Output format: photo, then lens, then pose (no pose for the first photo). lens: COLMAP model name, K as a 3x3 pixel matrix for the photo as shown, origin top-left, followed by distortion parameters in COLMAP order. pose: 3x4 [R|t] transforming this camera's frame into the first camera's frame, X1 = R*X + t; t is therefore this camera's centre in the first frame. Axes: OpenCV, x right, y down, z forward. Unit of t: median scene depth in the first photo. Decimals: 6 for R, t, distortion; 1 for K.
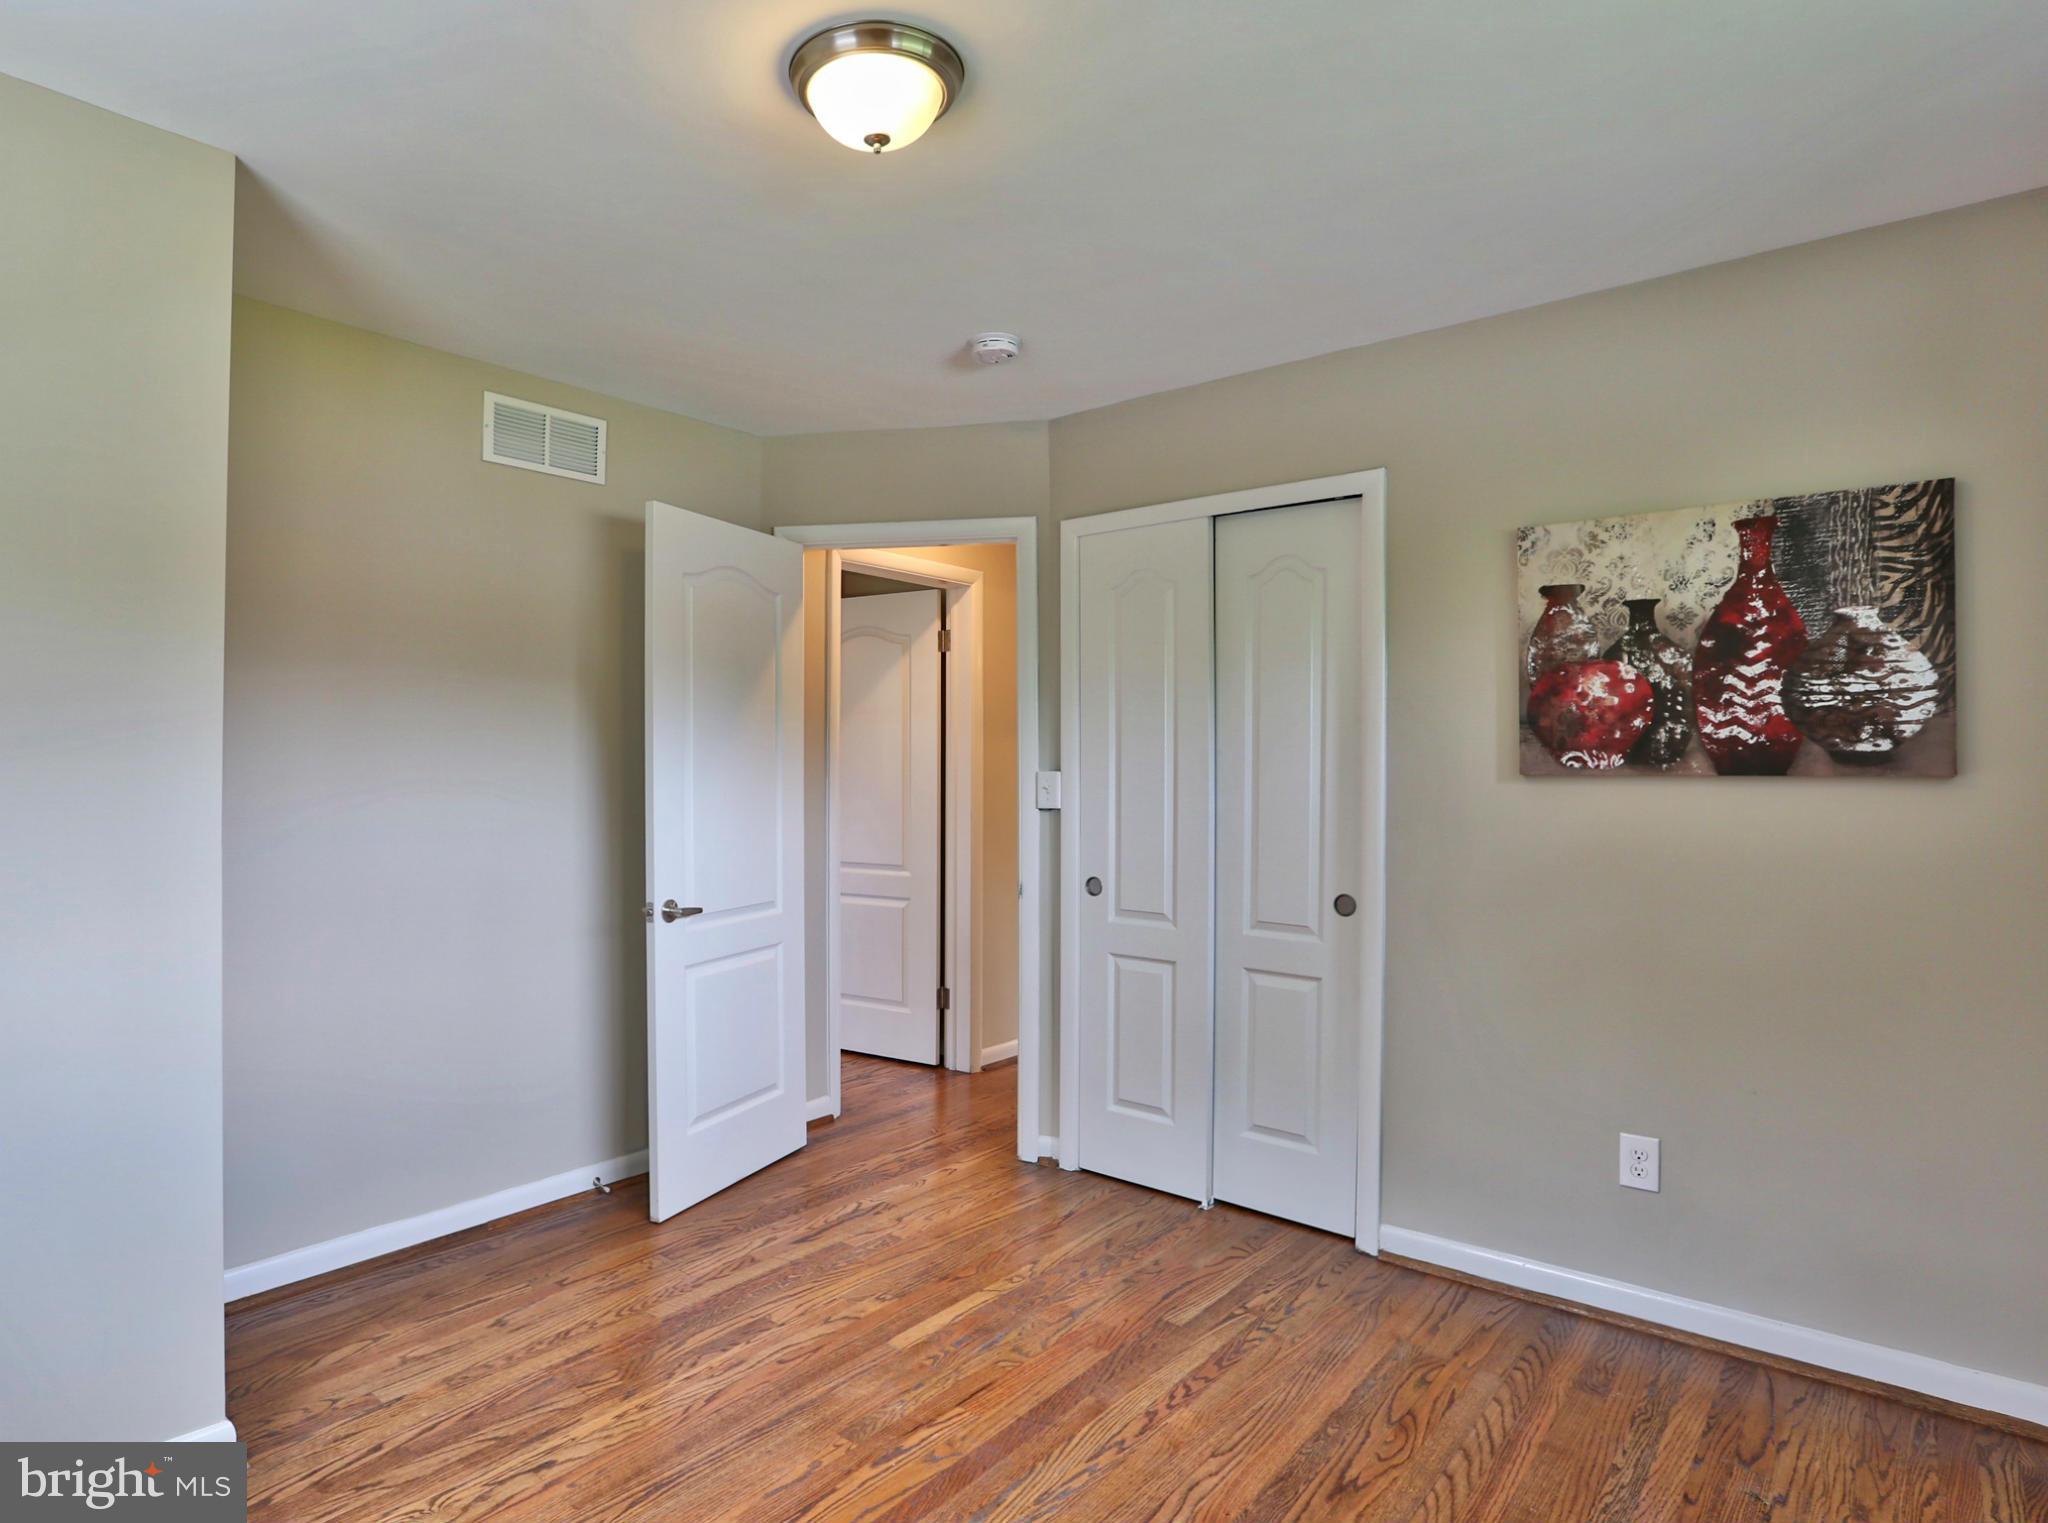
lens RADIAL K [[1120.2, 0, 1024.0], [0, 1120.2, 761.5], [0, 0, 1]] dist [-0.035245, -0.000460]
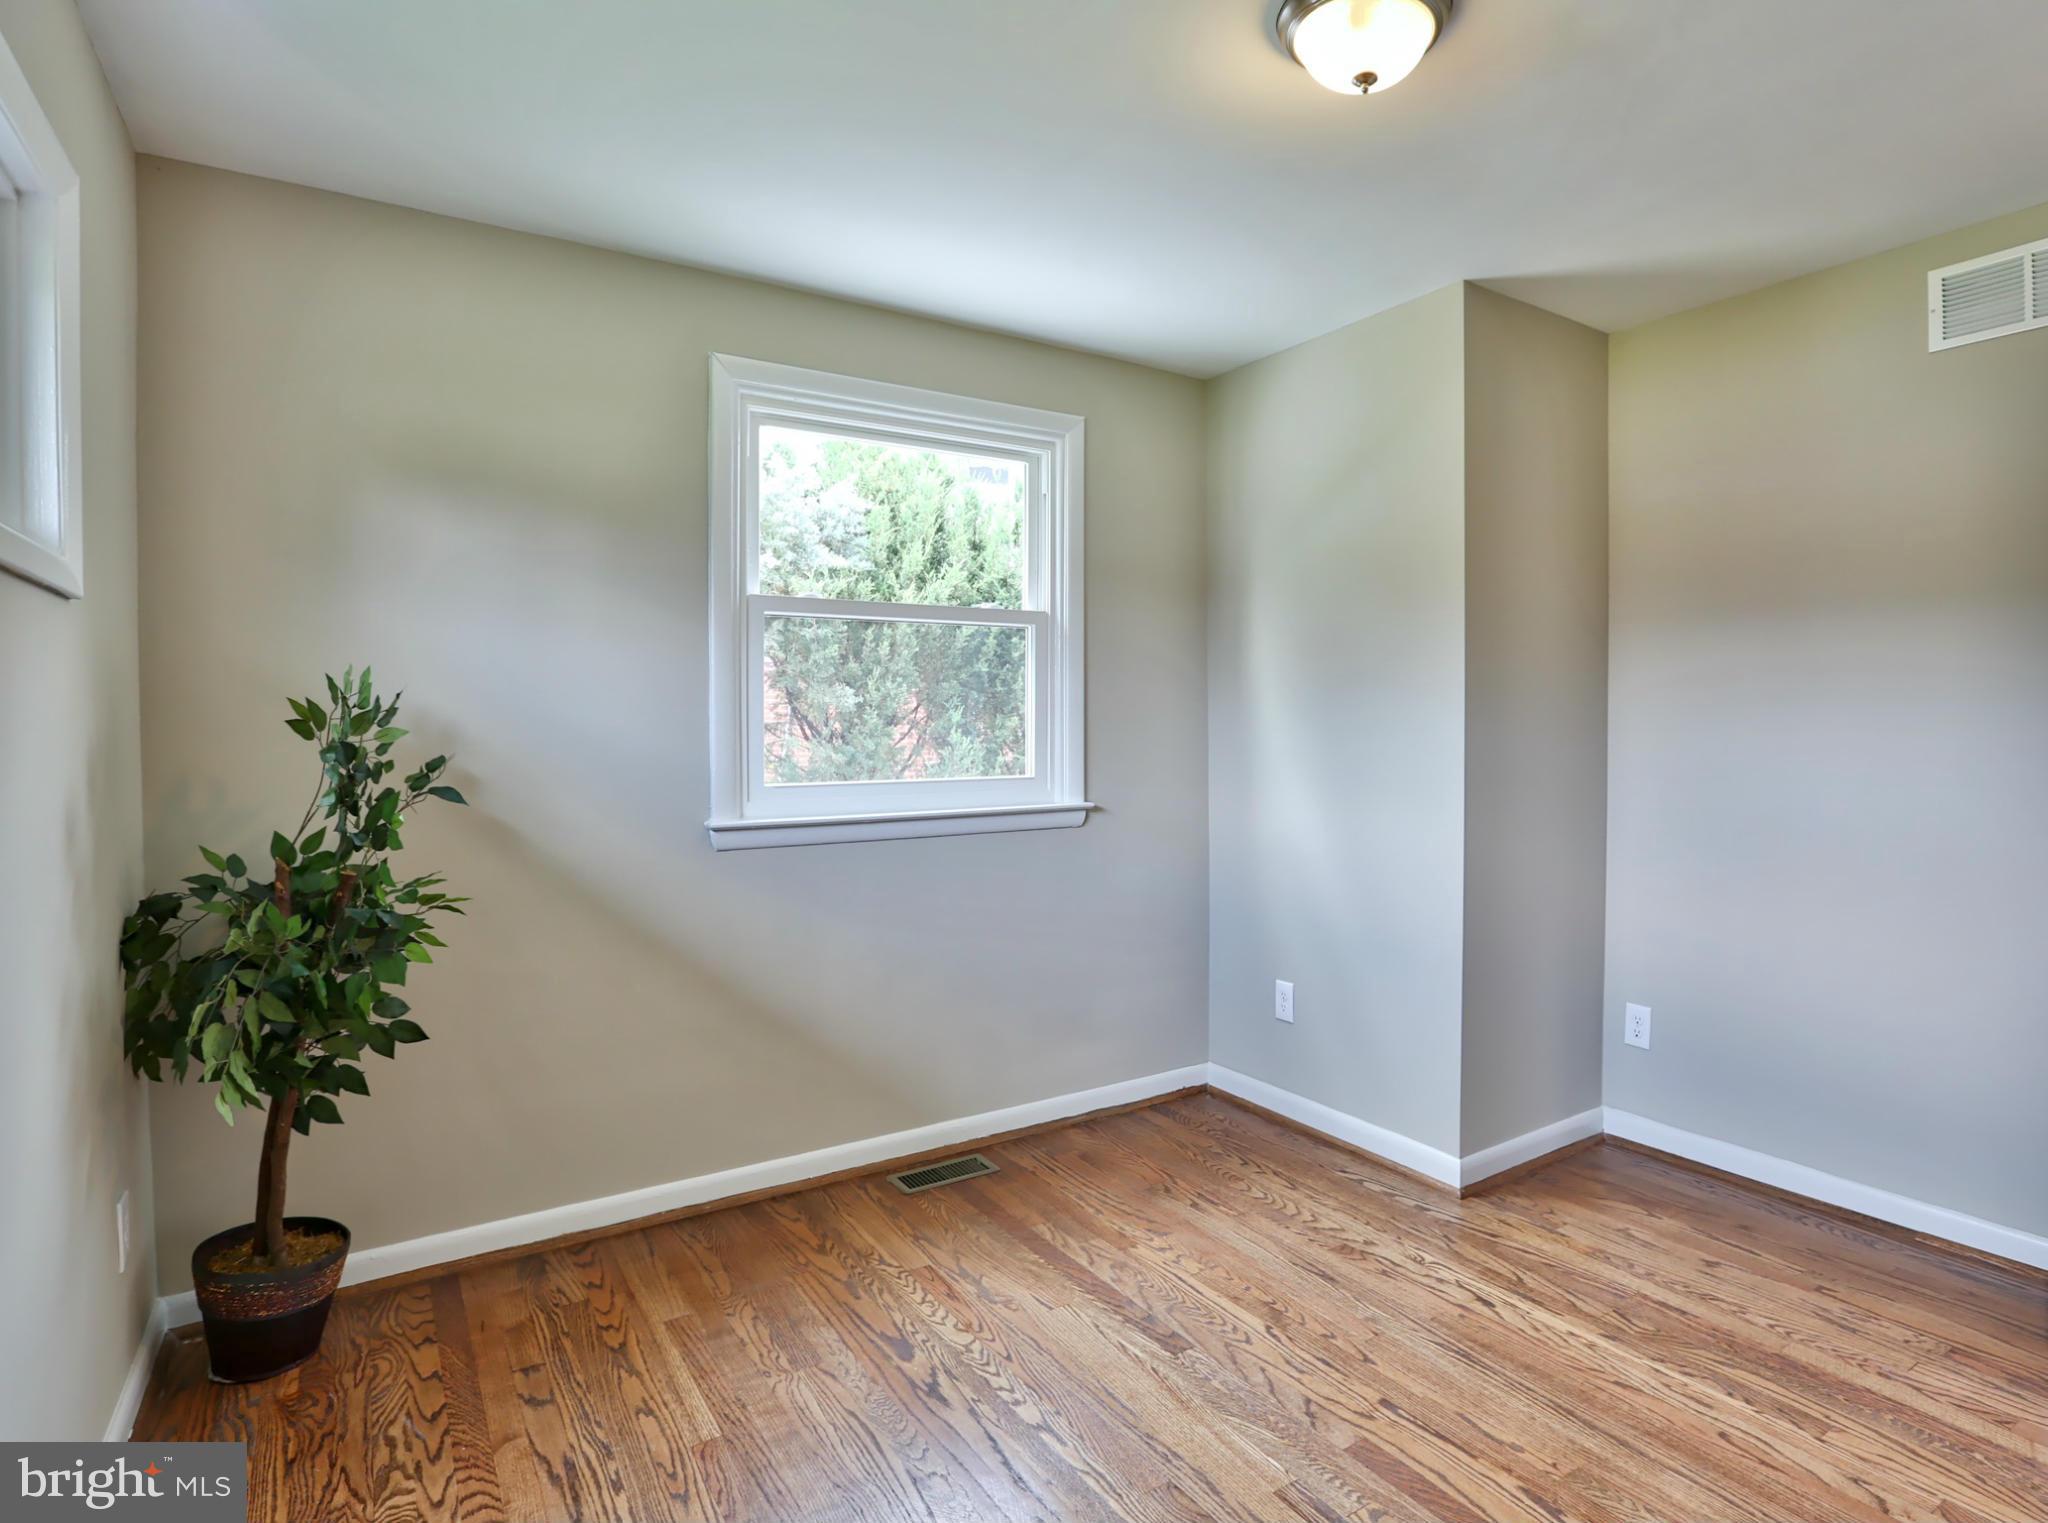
lens RADIAL K [[1120.2, 0, 1024.0], [0, 1120.2, 761.5], [0, 0, 1]] dist [-0.035245, -0.000460]
pose [[-0.340783, 0.032671, -0.939574, 0.683314], [0.000767, 0.999405, 0.034473, 0.019883], [0.940142, 0.011028, -0.340605, 0.775632]]
